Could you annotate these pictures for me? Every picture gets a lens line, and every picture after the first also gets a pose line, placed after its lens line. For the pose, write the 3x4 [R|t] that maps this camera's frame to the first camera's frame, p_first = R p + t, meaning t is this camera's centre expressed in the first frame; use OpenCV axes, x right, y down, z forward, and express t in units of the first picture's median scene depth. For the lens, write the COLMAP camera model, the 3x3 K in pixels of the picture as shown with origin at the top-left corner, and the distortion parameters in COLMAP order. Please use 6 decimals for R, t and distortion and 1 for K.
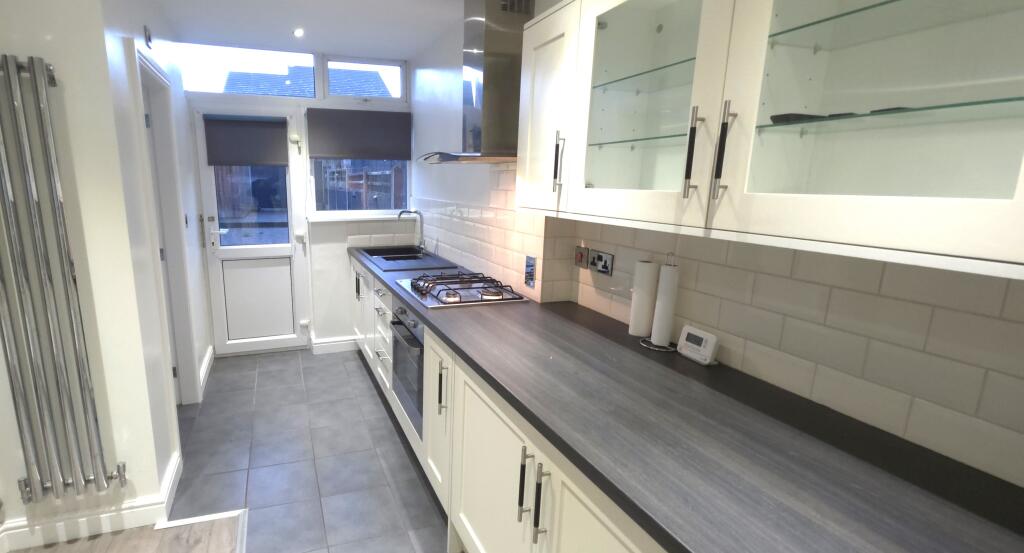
lens RADIAL K [[475.0, 0, 427.3], [0, 475.0, 276.5], [0, 0, 1]] dist [0.002623, -0.000309]
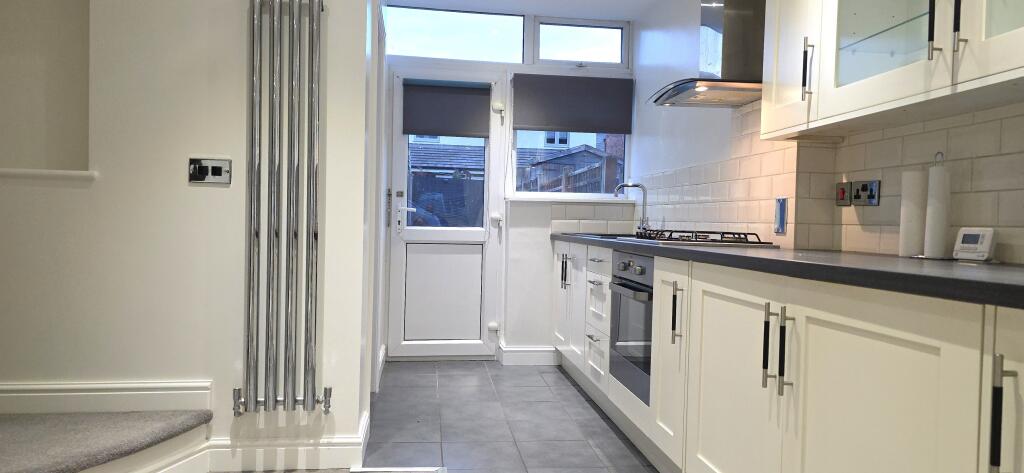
lens RADIAL K [[680.4, 0, 517.8], [0, 680.4, 230.4], [0, 0, 1]] dist [0.082199, -0.090951]
pose [[0.984716, 0.021126, -0.172884, -0.037796], [-0.053702, 0.981083, -0.185988, 0.291828], [0.165684, 0.192429, 0.967223, -0.292713]]
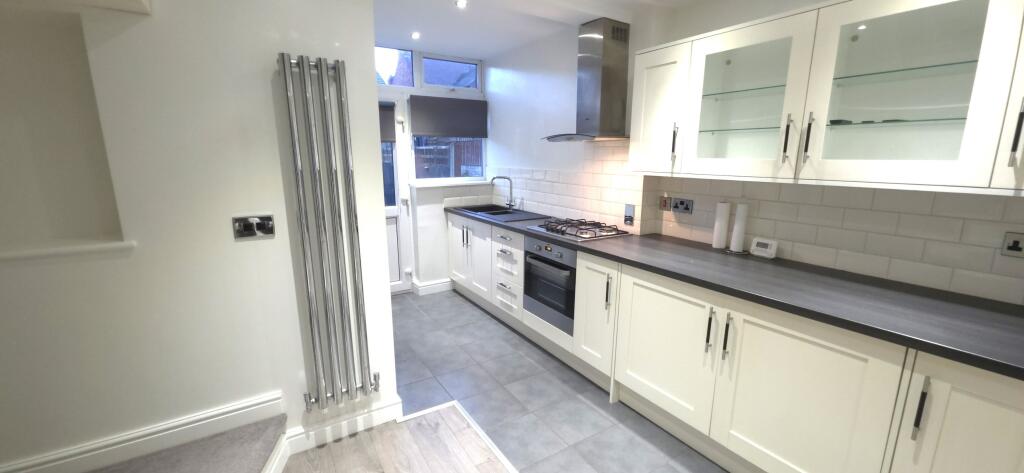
lens RADIAL K [[406.2, 0, 512.0], [0, 406.2, 236.5], [0, 0, 1]] dist [0.000130, -0.000143]
pose [[0.967059, -0.053267, 0.248916, -0.493992], [0.052805, 0.998568, 0.008537, 0.028848], [-0.249014, 0.004888, 0.968487, -0.147730]]
